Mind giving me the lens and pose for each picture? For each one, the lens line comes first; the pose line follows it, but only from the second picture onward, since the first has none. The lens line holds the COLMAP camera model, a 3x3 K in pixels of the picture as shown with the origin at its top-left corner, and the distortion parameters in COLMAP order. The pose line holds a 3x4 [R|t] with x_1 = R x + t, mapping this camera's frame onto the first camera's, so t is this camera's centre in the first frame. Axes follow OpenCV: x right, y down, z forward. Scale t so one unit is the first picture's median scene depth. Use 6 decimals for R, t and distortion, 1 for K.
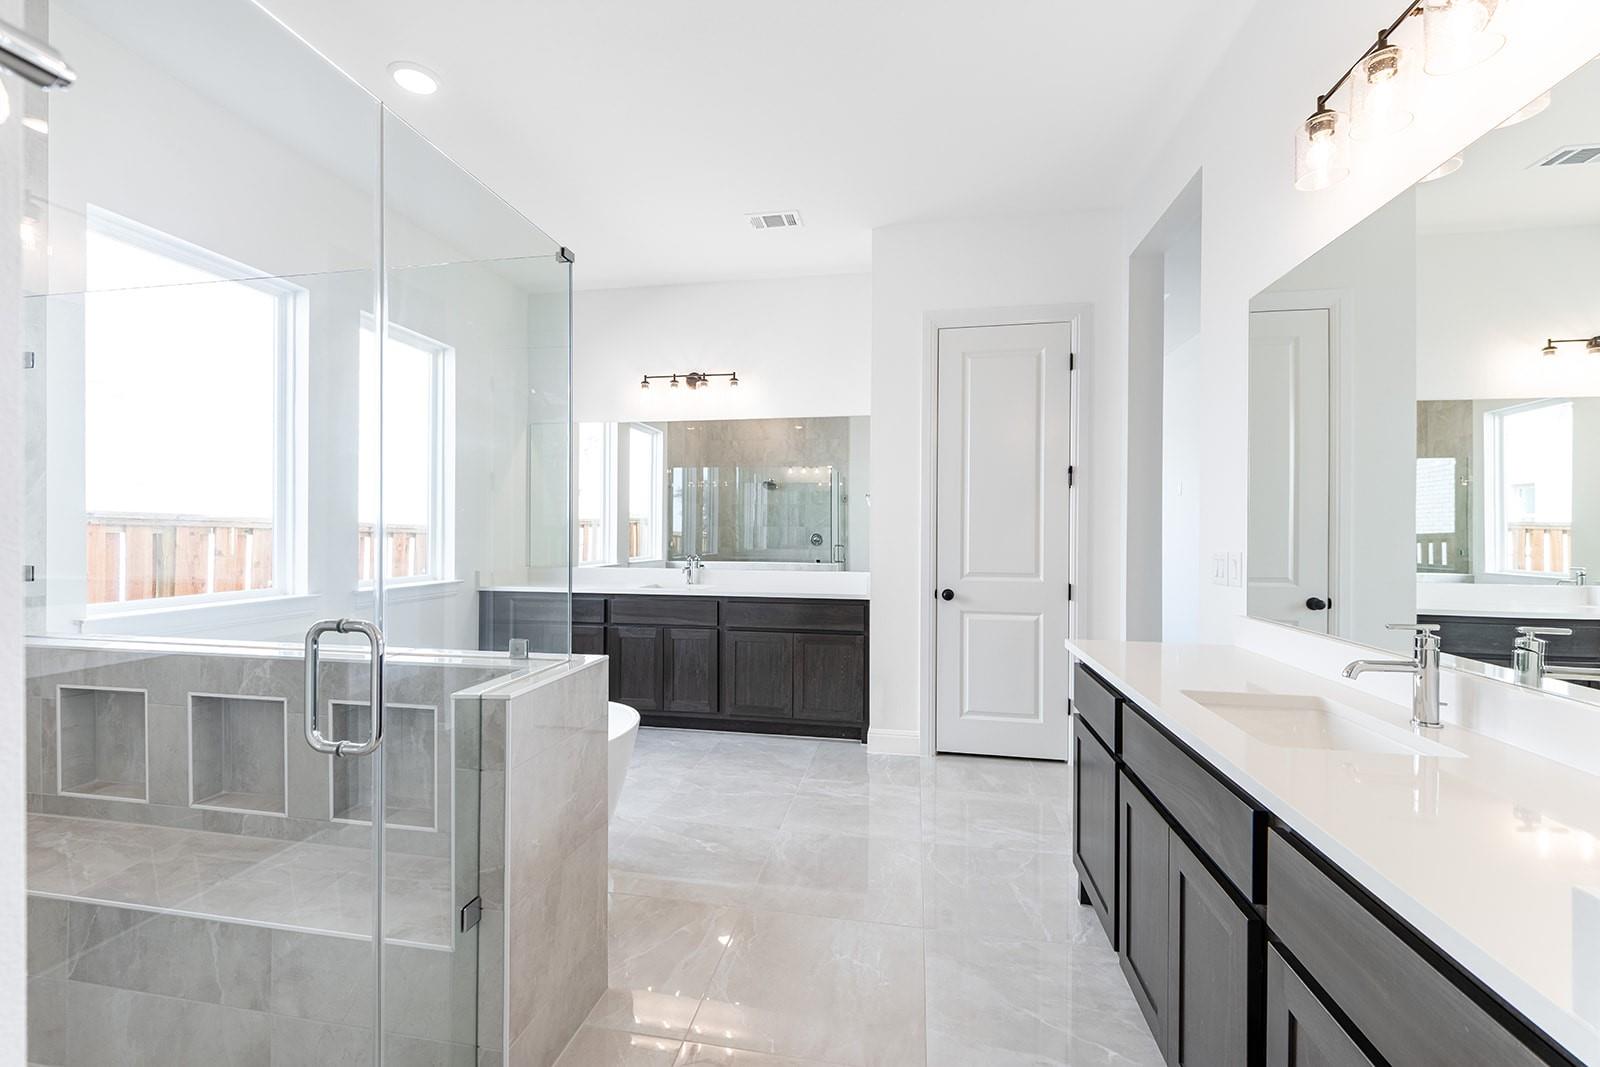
lens RADIAL K [[667.8, 0, 800.0], [0, 667.8, 533.5], [0, 0, 1]] dist [0.001486, -0.000106]
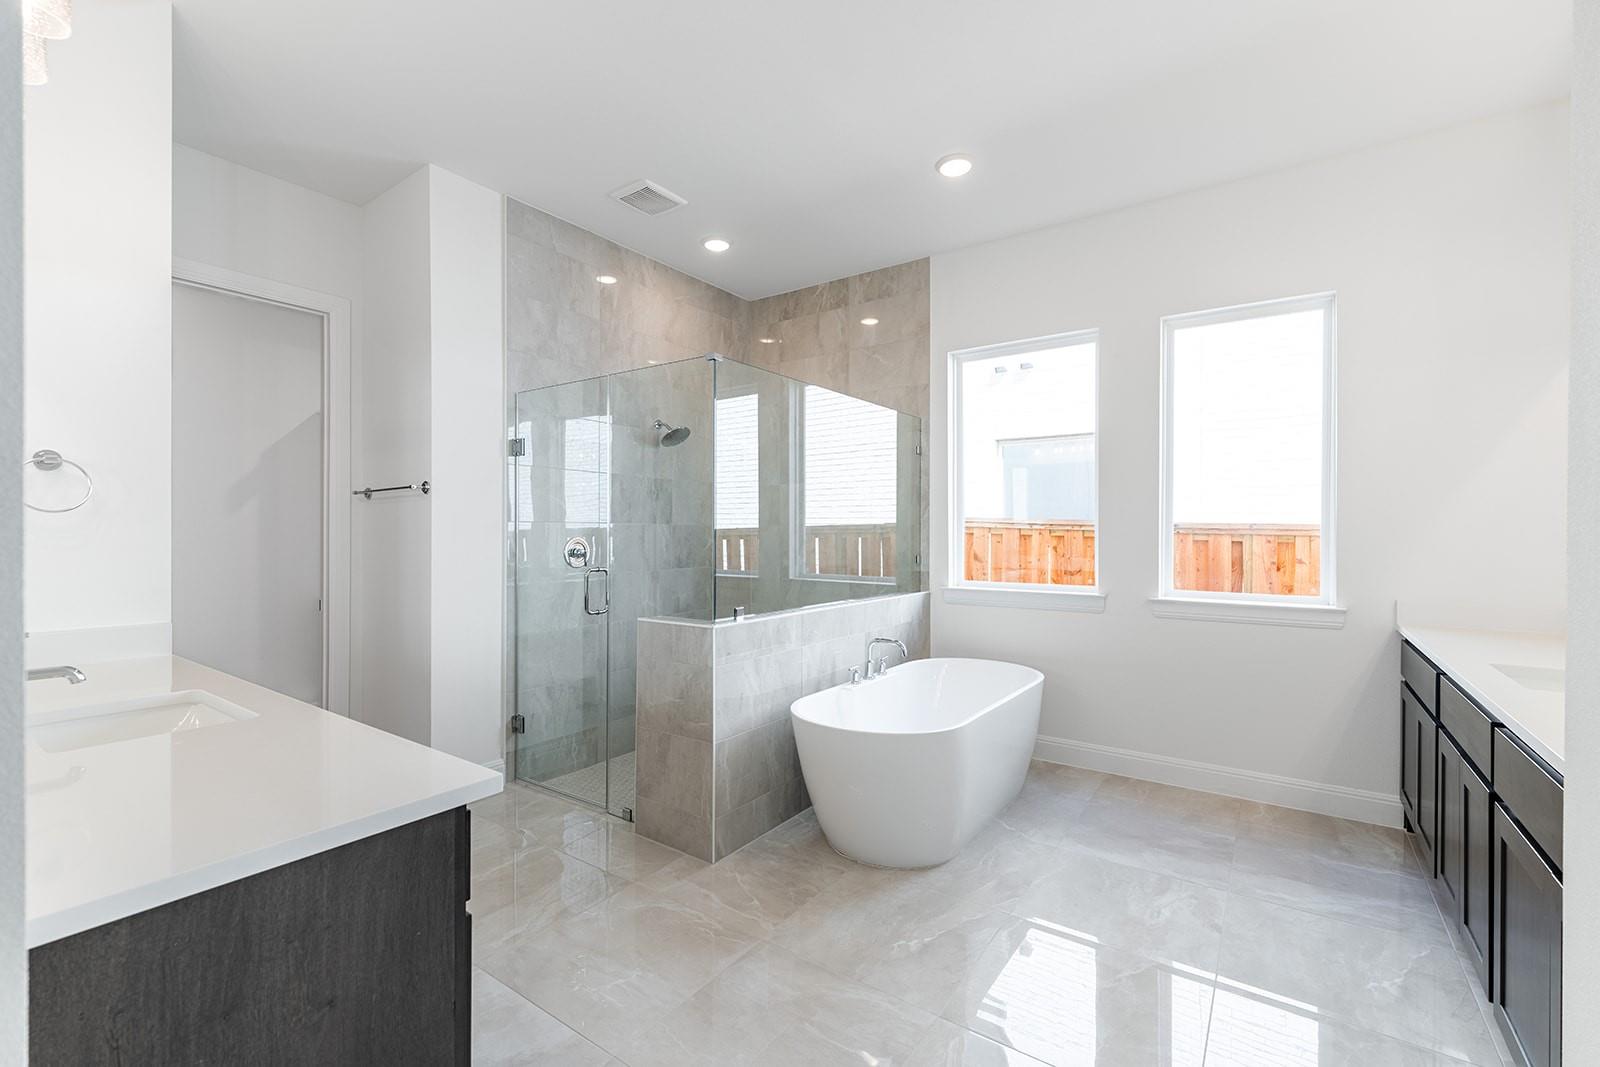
lens RADIAL K [[700.0, 0, 800.0], [0, 700.0, 533.5], [0, 0, 1]] dist [-0.000203, -0.000047]
pose [[-0.430843, -0.002453, -0.902424, 0.512605], [-0.010243, 0.999945, 0.002172, -0.008788], [0.902369, 0.010180, -0.430844, 0.958823]]
